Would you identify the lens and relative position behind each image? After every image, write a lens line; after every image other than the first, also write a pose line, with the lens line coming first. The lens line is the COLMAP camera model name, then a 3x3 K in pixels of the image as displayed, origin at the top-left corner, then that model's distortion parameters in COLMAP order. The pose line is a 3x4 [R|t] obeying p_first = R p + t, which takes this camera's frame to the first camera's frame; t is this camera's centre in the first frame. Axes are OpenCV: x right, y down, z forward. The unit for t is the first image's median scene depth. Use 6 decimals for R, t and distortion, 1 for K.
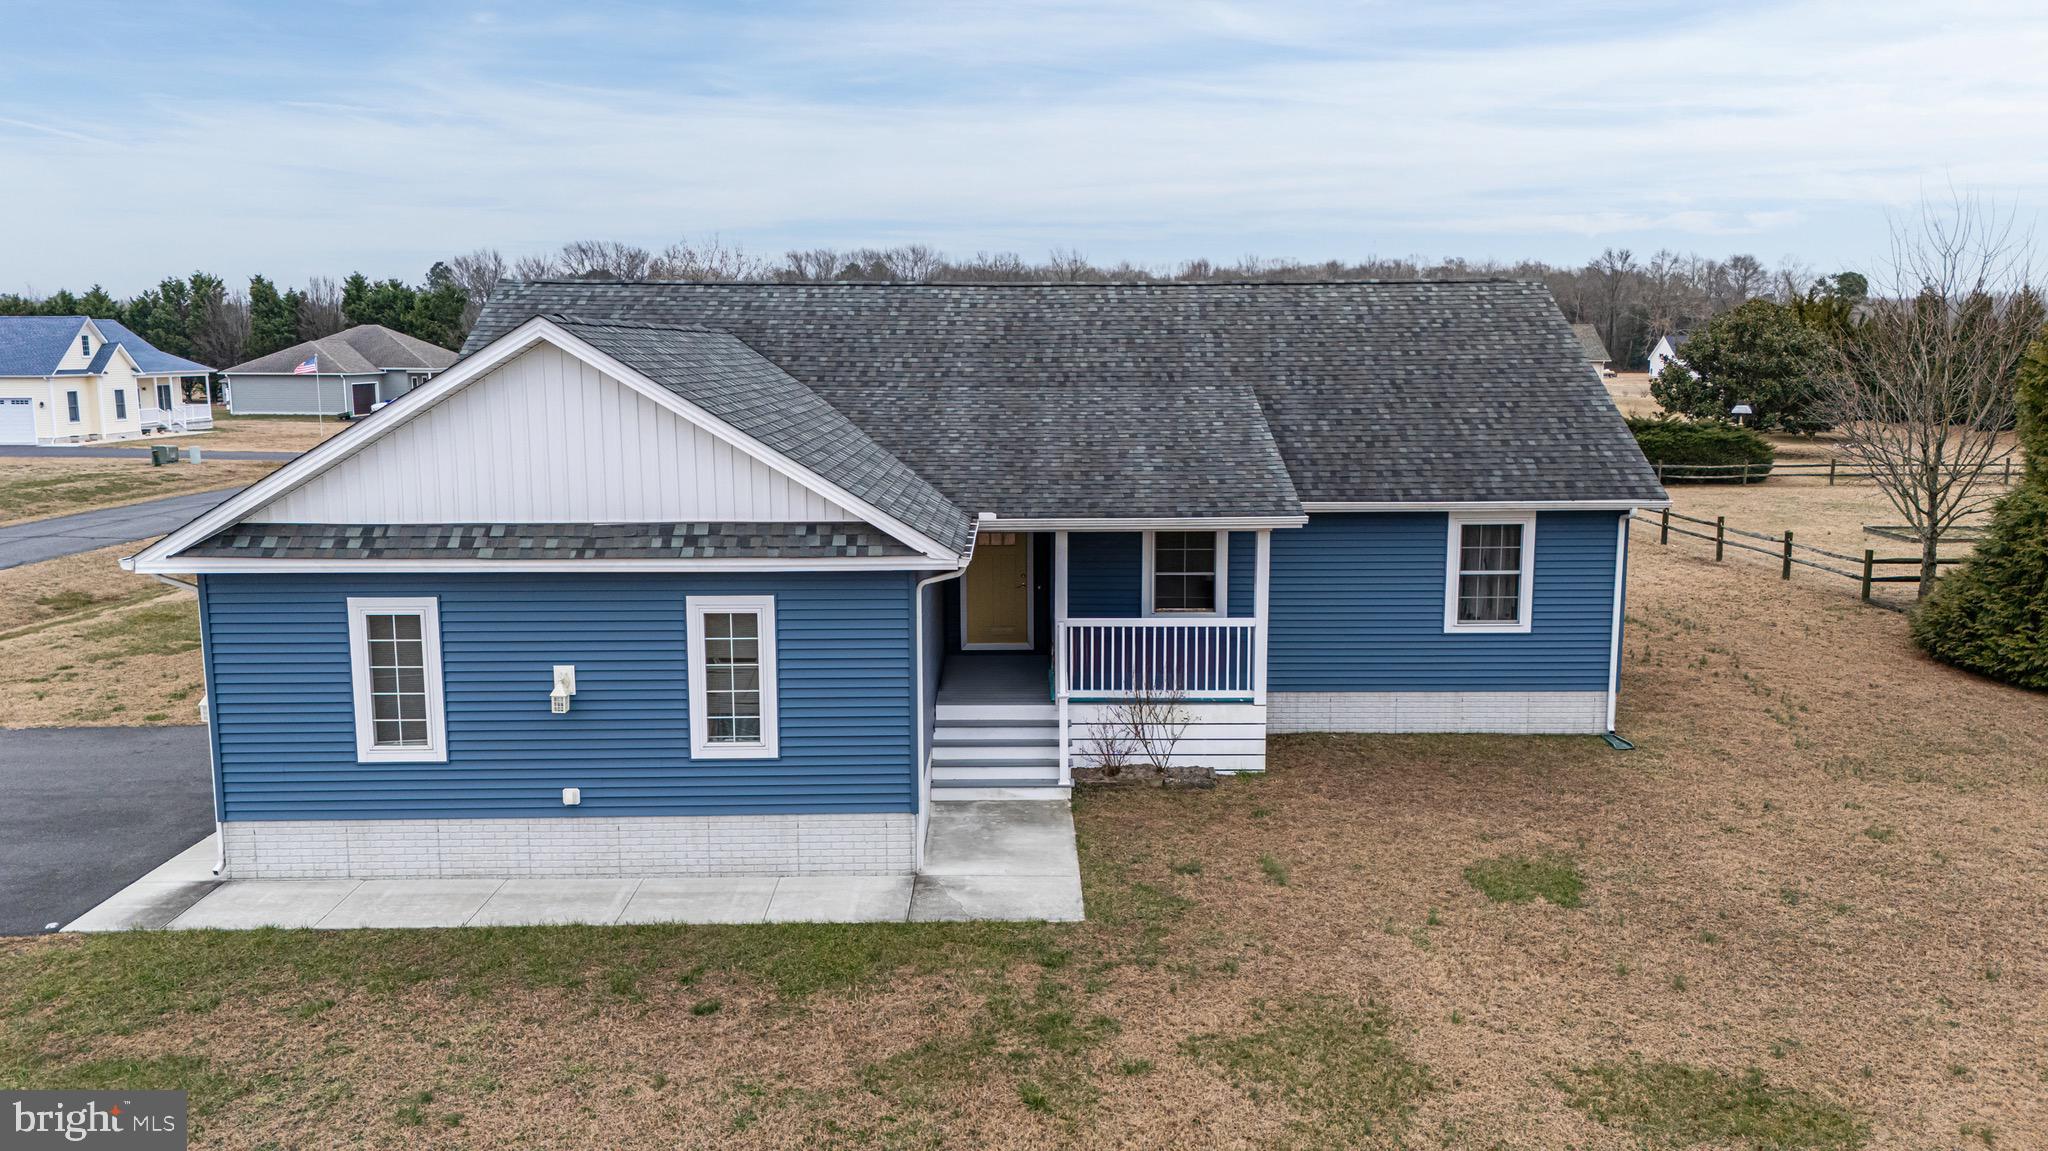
lens RADIAL K [[1496.9, 0, 1022.1], [0, 1496.9, 576.5], [0, 0, 1]] dist [0.077871, -0.070407]
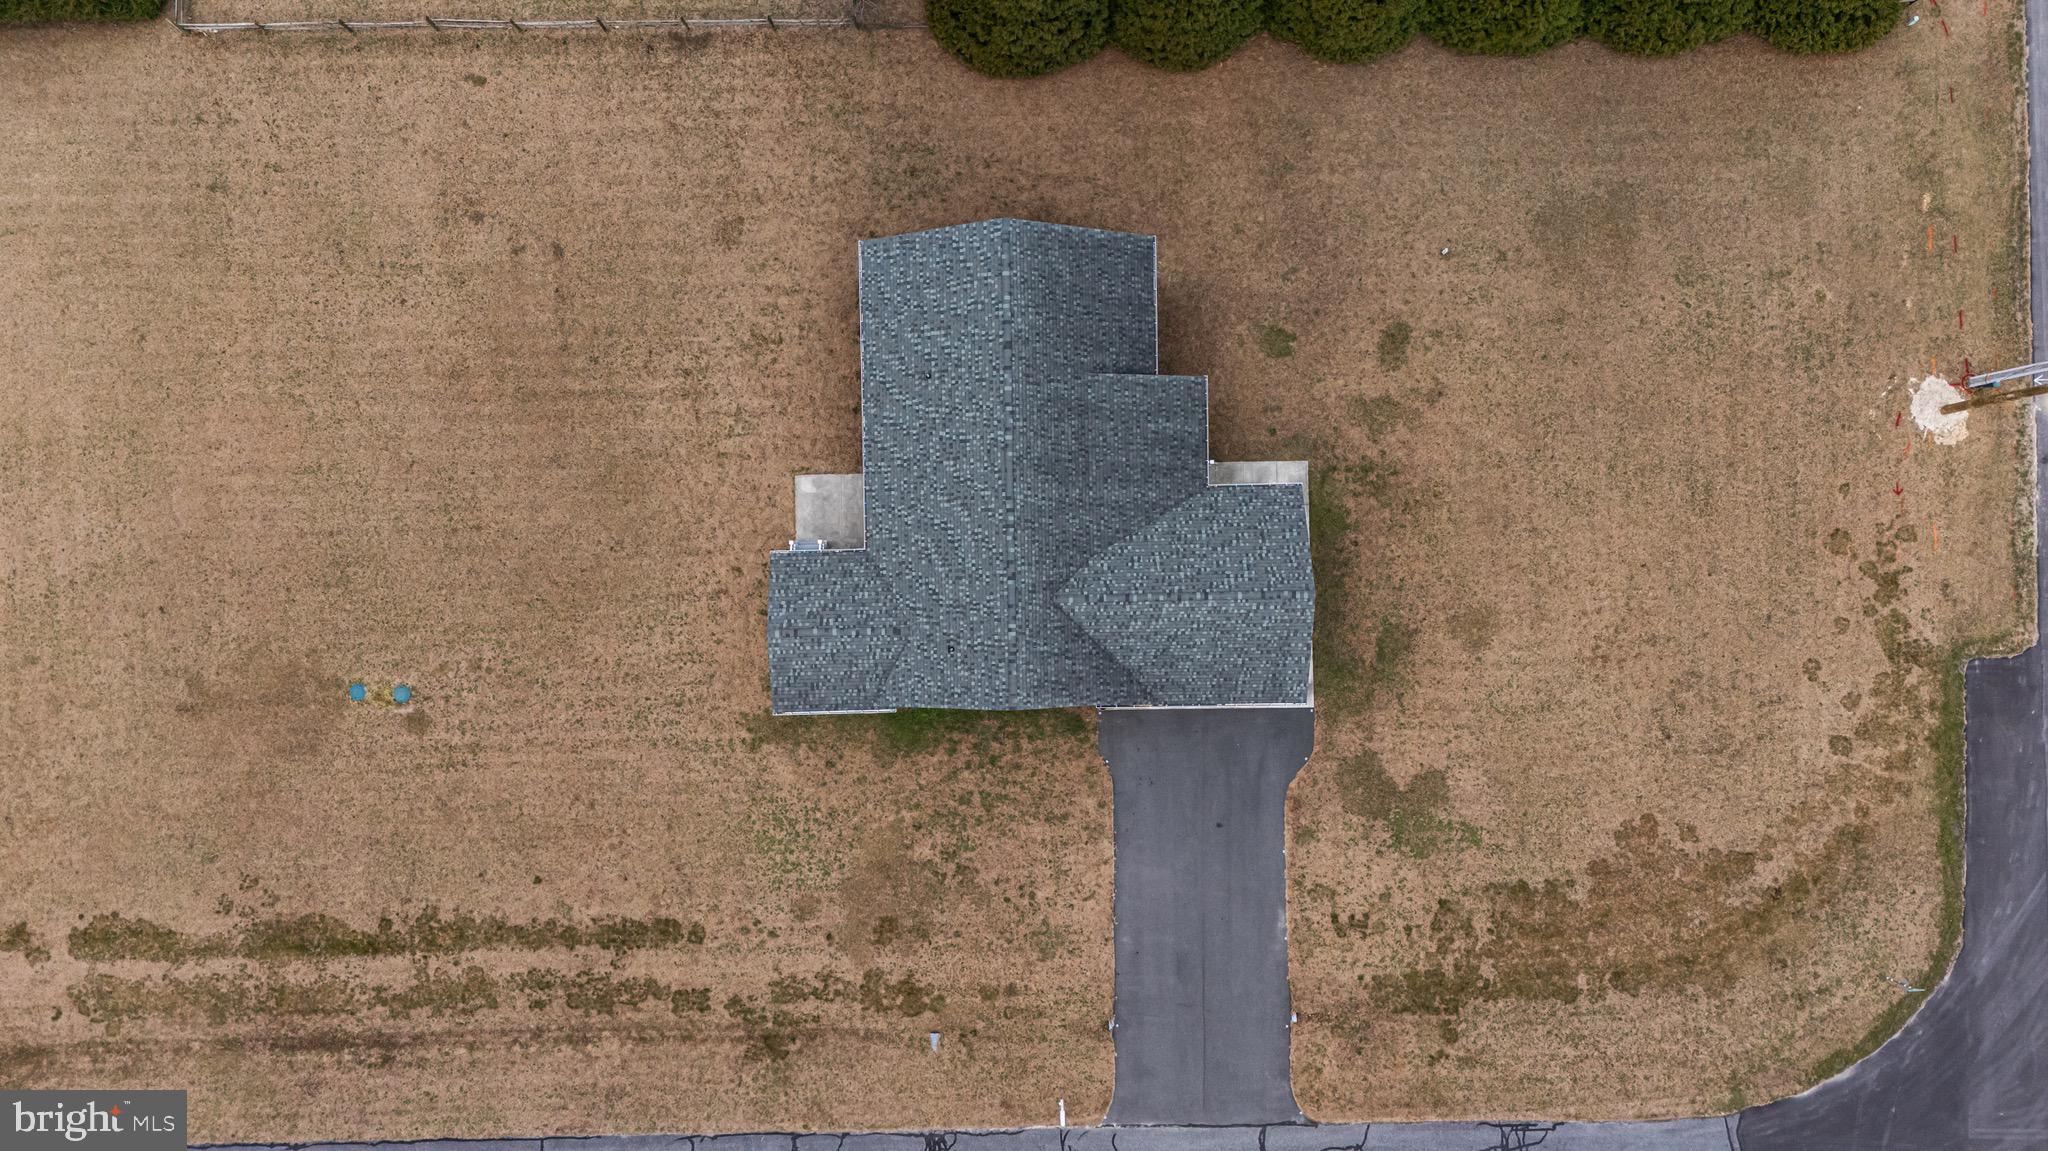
lens RADIAL K [[1496.9, 0, 1023.1], [0, 1496.9, 575.4], [0, 0, 1]] dist [0.077871, -0.070407]
pose [[-0.008611, -0.999882, 0.012693, -0.300545], [0.156324, 0.011192, 0.987642, -3.726752], [-0.987668, 0.010489, 0.156209, 1.078693]]
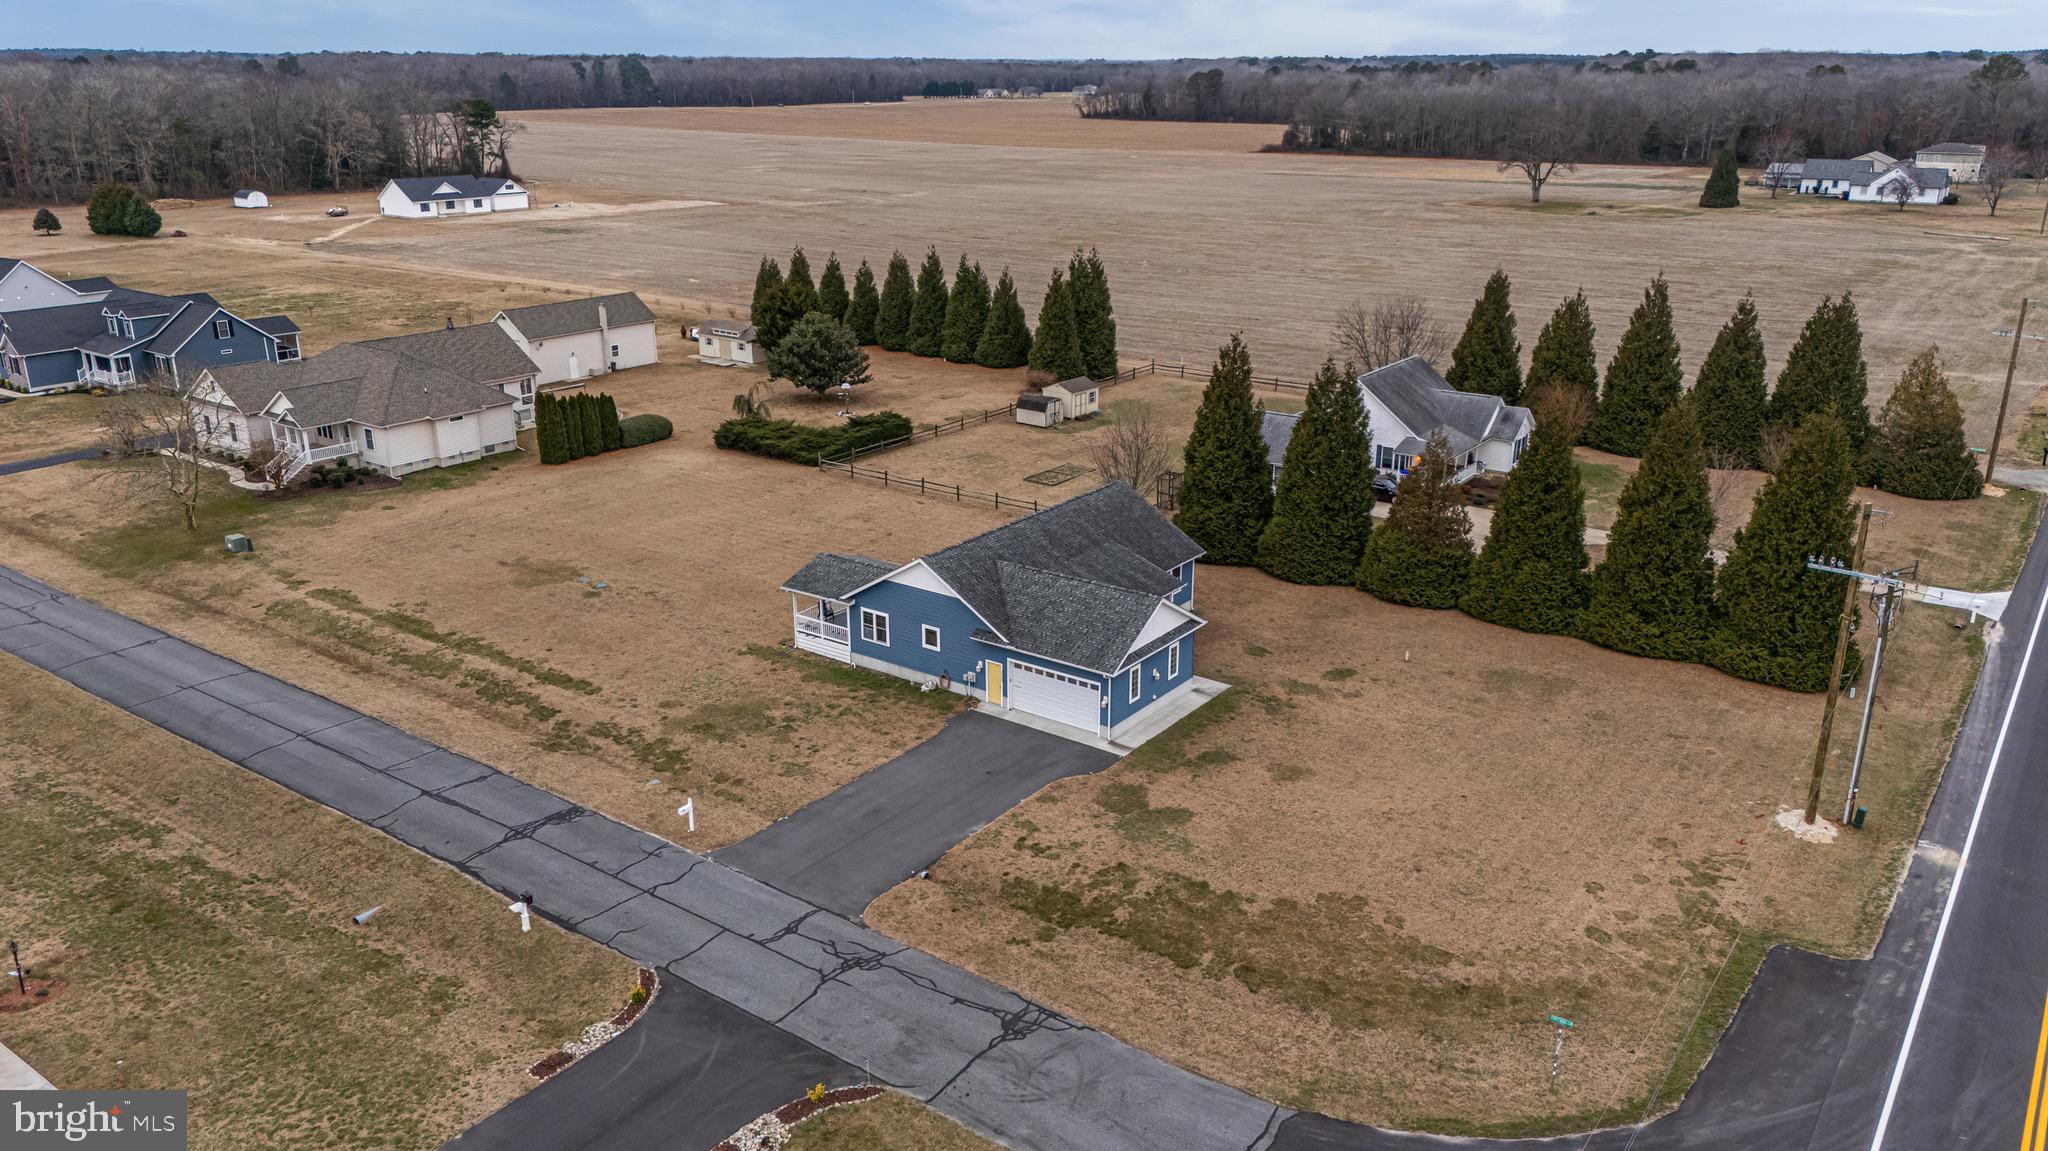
lens RADIAL K [[1496.9, 0, 1027.3], [0, 1496.9, 578.9], [0, 0, 1]] dist [0.077871, -0.070407]
pose [[0.595029, -0.259238, 0.760747, -3.842226], [0.119639, 0.964575, 0.235118, -1.289215], [-0.794750, -0.048887, 0.604965, -1.368338]]
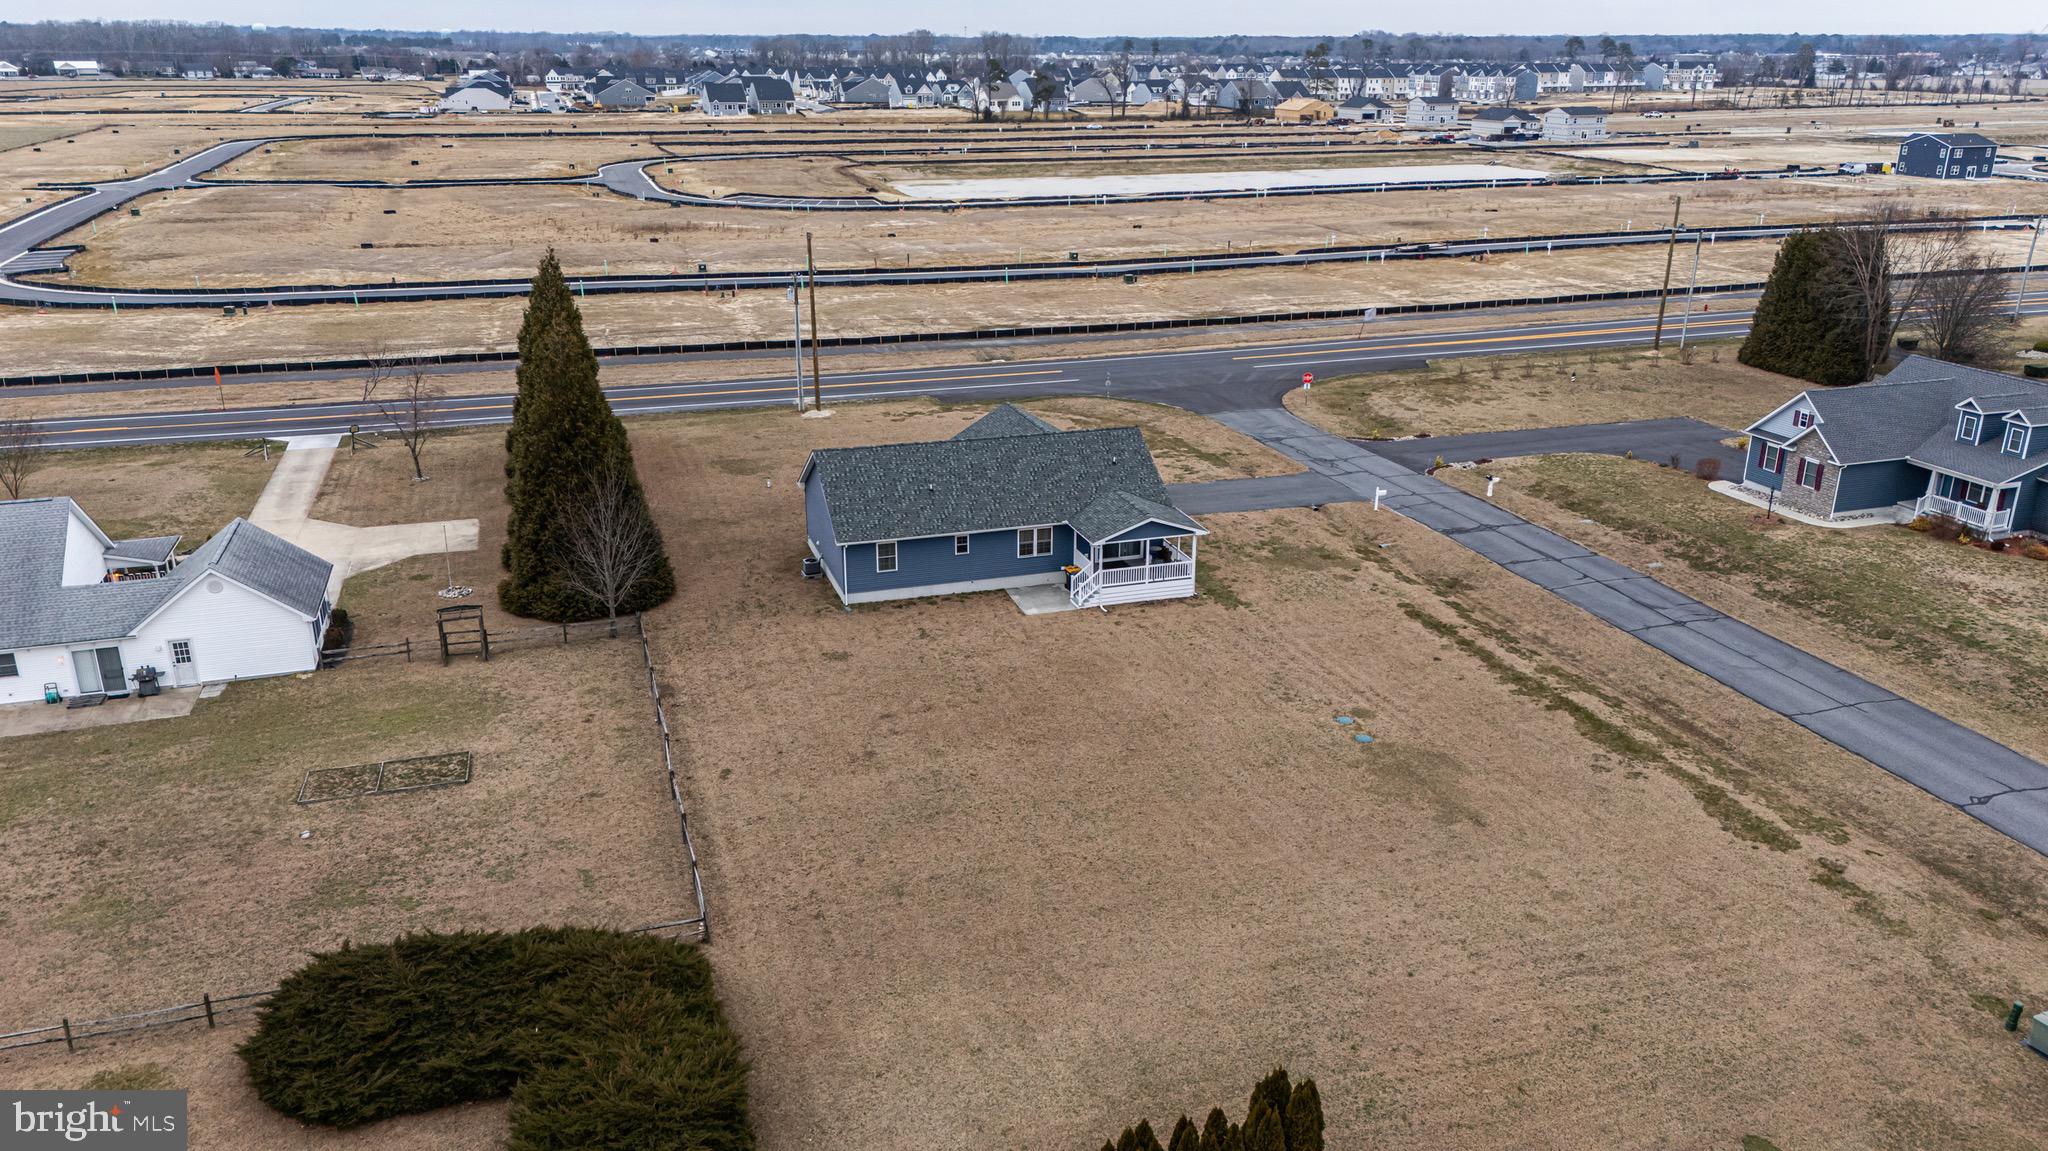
lens RADIAL K [[1496.9, 0, 1033.3], [0, 1496.9, 575.7], [0, 0, 1]] dist [0.077871, -0.070407]
pose [[-0.952392, 0.101166, -0.287603, 1.325597], [-0.046884, 0.883522, 0.466038, -2.266707], [0.301250, 0.457334, -0.836716, 6.125900]]
